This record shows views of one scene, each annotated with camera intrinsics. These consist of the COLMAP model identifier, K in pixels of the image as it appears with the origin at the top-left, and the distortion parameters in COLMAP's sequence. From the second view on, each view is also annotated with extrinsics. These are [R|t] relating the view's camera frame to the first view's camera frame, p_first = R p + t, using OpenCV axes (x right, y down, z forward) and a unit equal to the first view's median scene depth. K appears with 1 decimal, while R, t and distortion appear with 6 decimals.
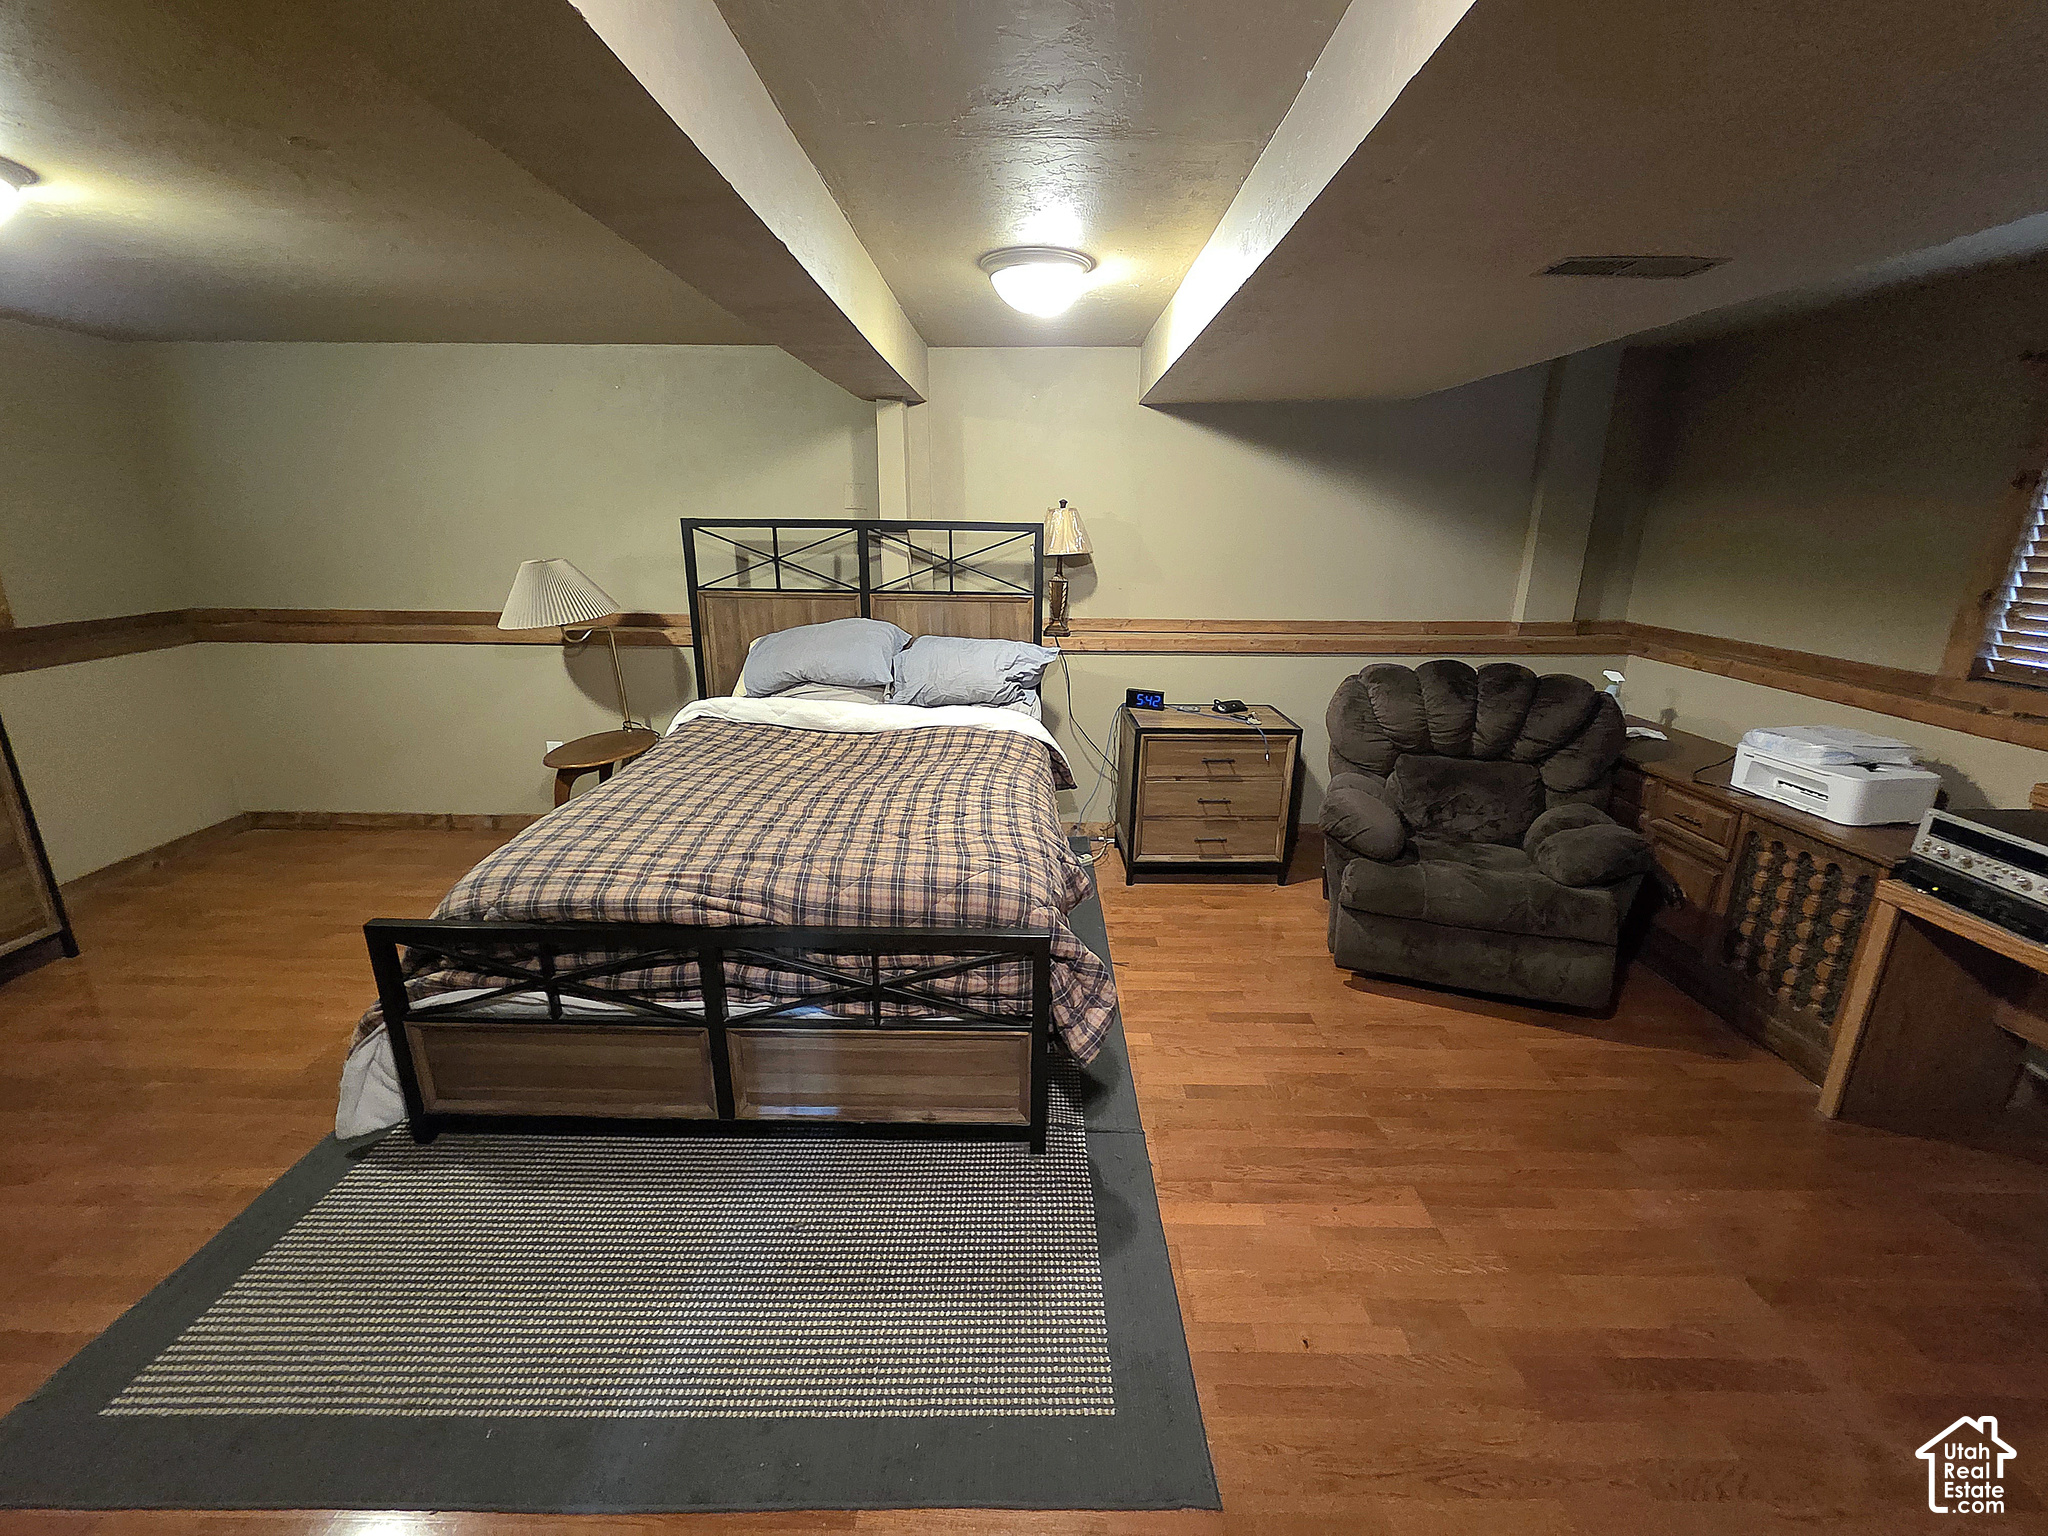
lens RADIAL K [[834.6, 0, 1024.5], [0, 834.6, 774.9], [0, 0, 1]] dist [-0.000315, -0.000435]
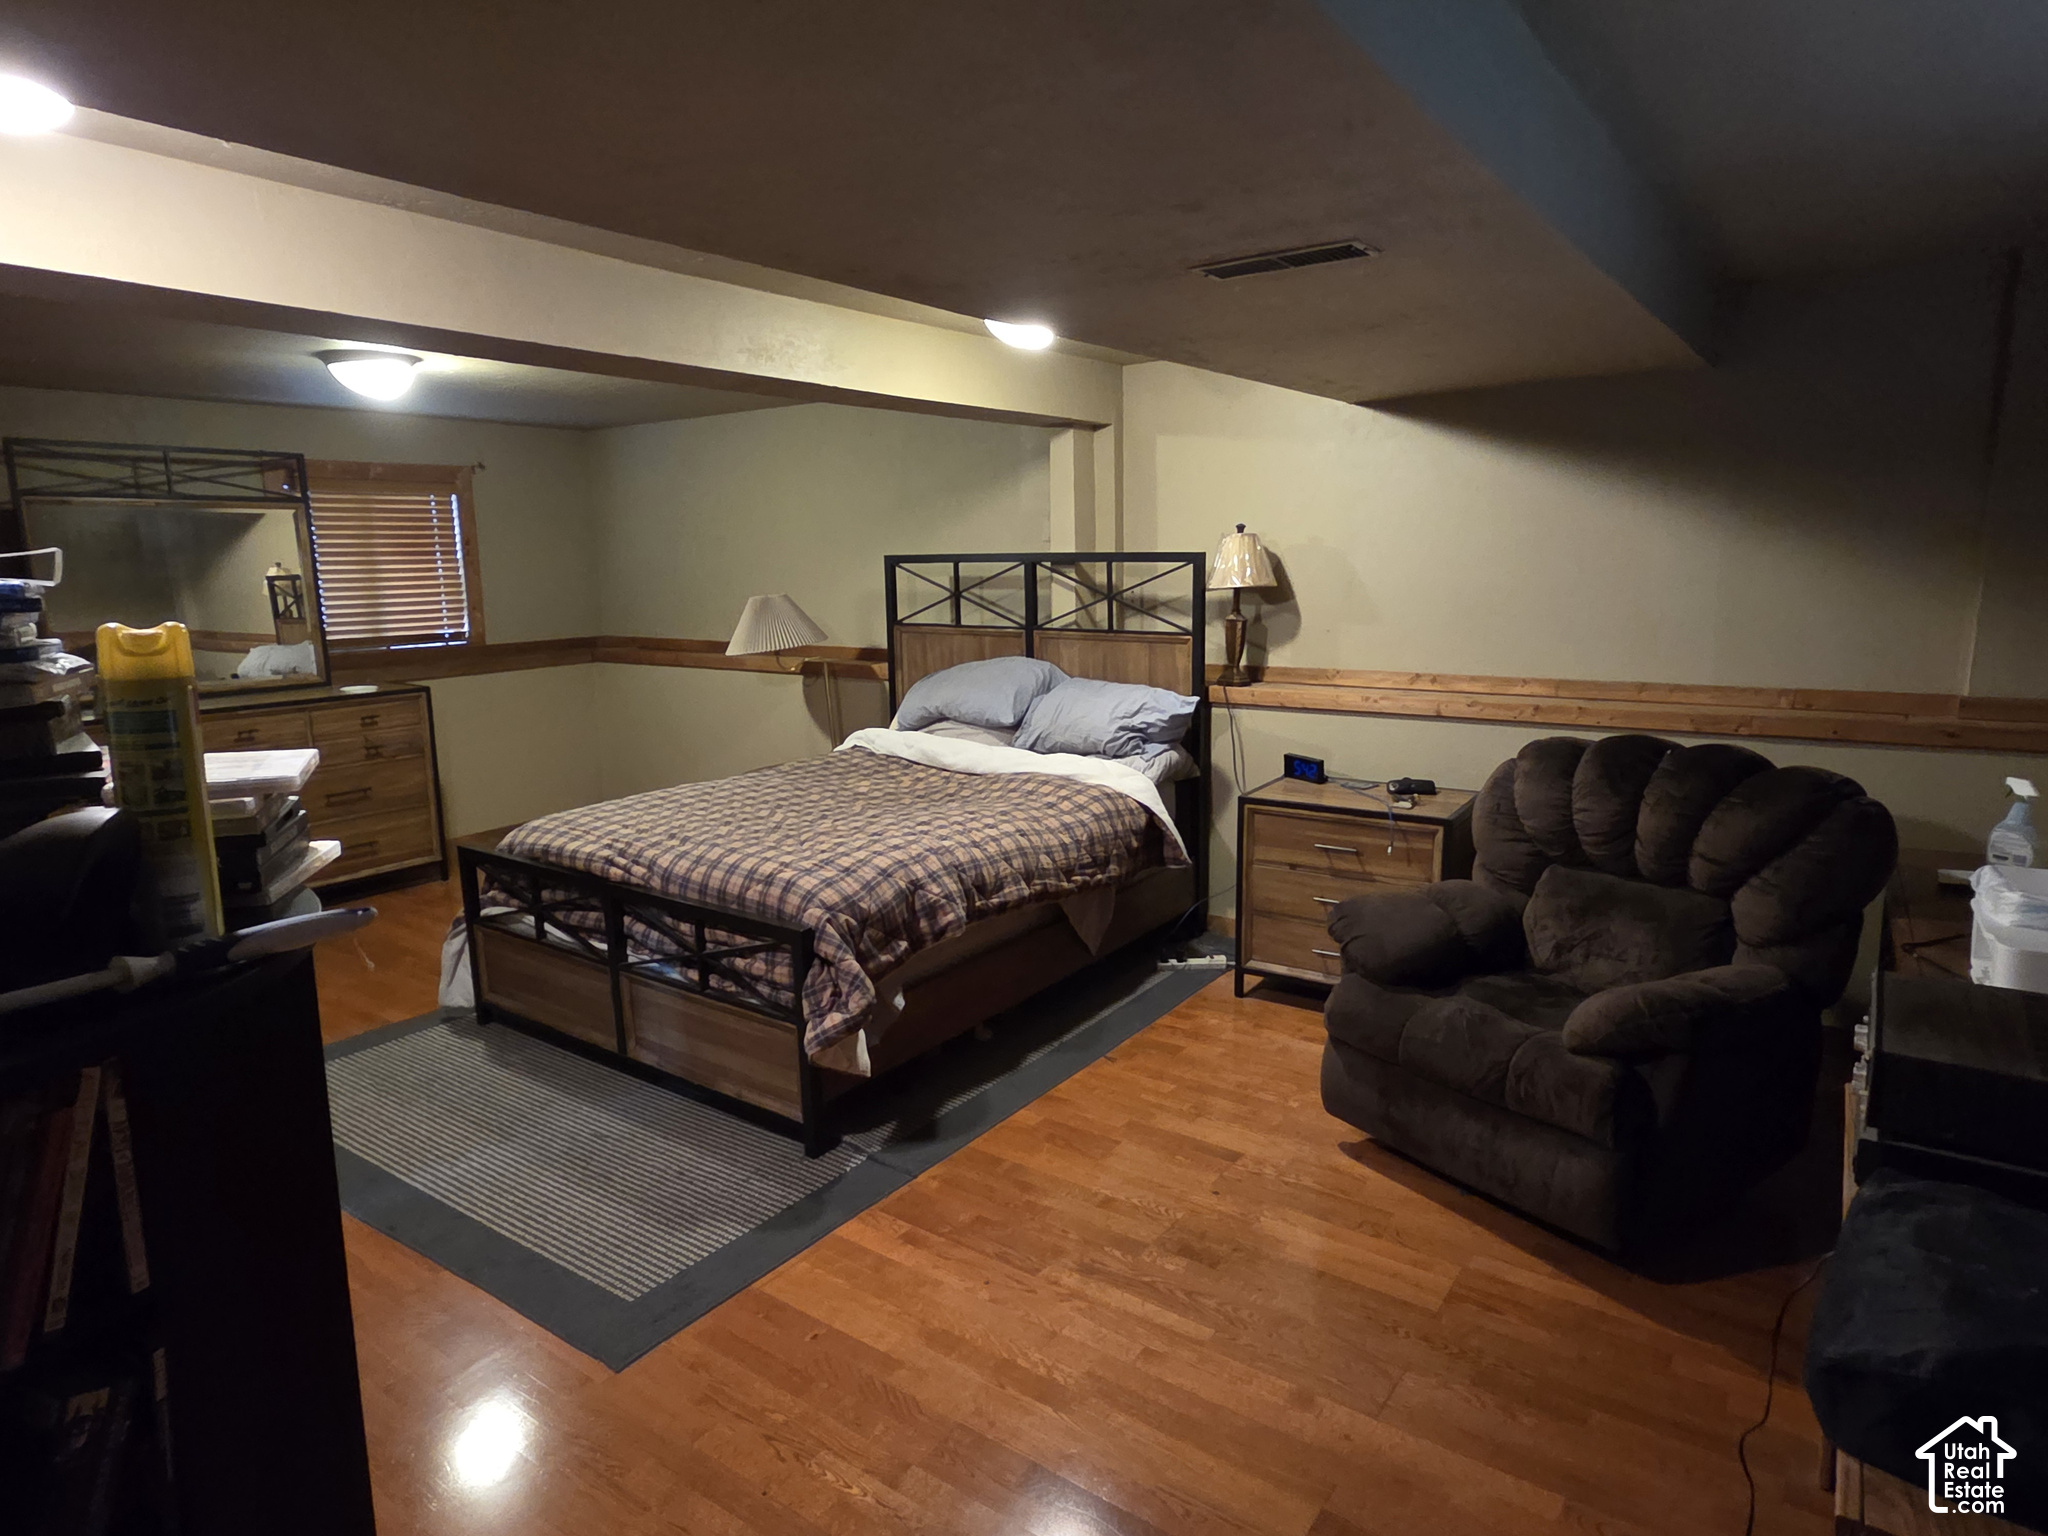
lens RADIAL K [[1190.1, 0, 1017.5], [0, 1190.1, 770.8], [0, 0, 1]] dist [0.001375, -0.003405]
pose [[0.812462, 0.082073, -0.577209, 0.647111], [-0.147286, 0.986822, -0.066999, 0.029885], [0.564104, 0.139449, 0.813843, -0.067326]]
